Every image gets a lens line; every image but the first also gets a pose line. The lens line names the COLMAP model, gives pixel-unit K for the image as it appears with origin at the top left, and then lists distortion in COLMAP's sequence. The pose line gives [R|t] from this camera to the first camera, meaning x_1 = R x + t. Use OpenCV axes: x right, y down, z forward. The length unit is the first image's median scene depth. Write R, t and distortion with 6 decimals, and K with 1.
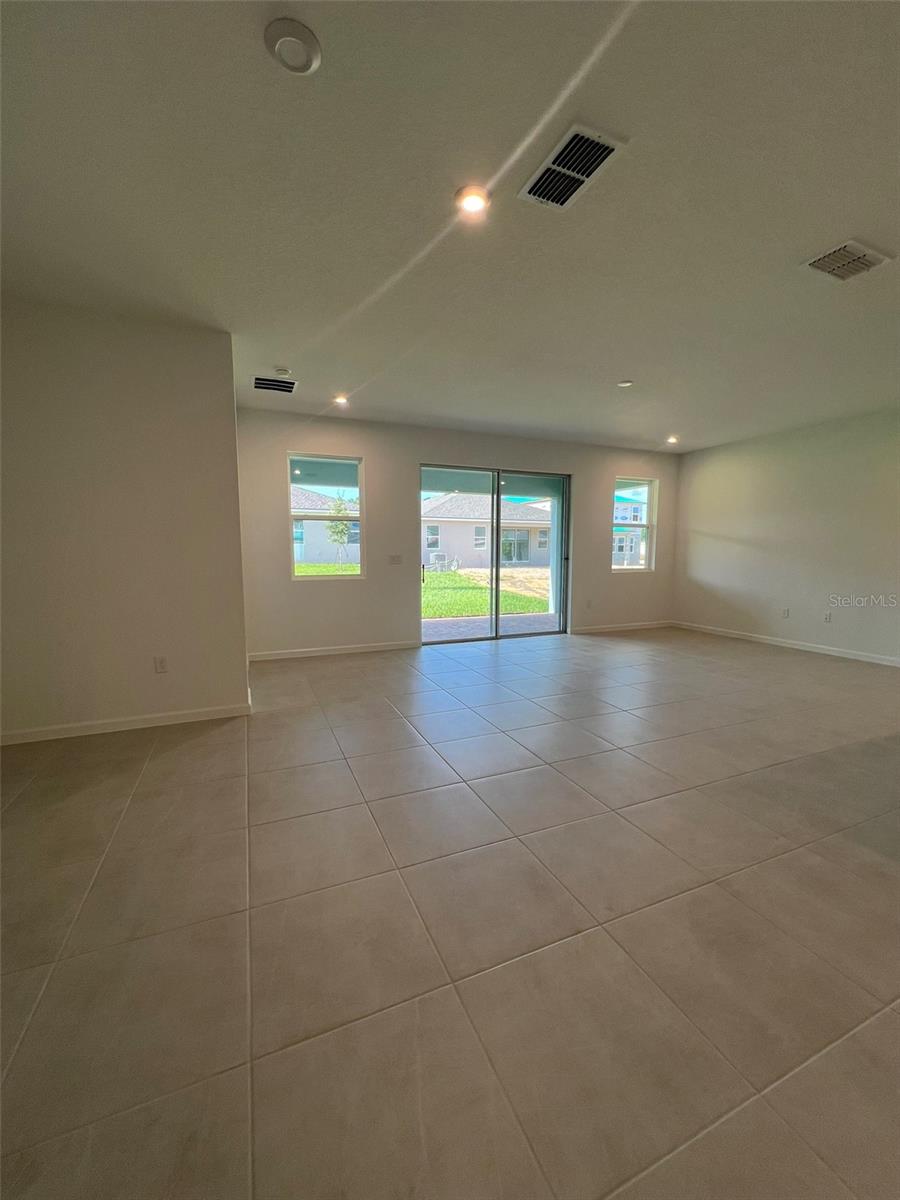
lens RADIAL K [[478.0, 0, 450.0], [0, 478.0, 600.0], [0, 0, 1]] dist [0.001511, 0.000339]
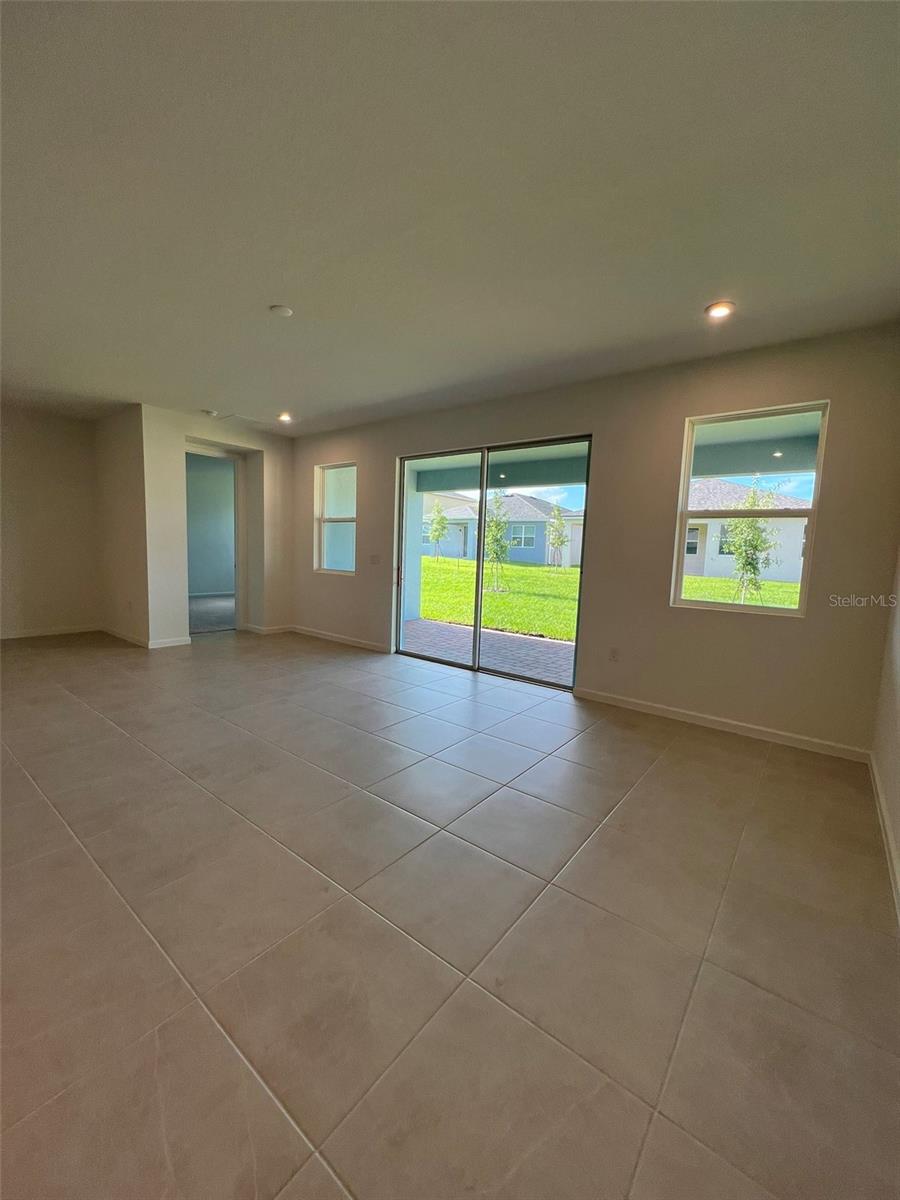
lens RADIAL K [[478.0, 0, 450.0], [0, 478.0, 600.0], [0, 0, 1]] dist [0.001511, 0.000339]
pose [[0.473357, 0.109986, -0.873977, 0.771155], [-0.131132, 0.989917, 0.053554, -0.068070], [0.871056, 0.089257, 0.483007, 0.607718]]
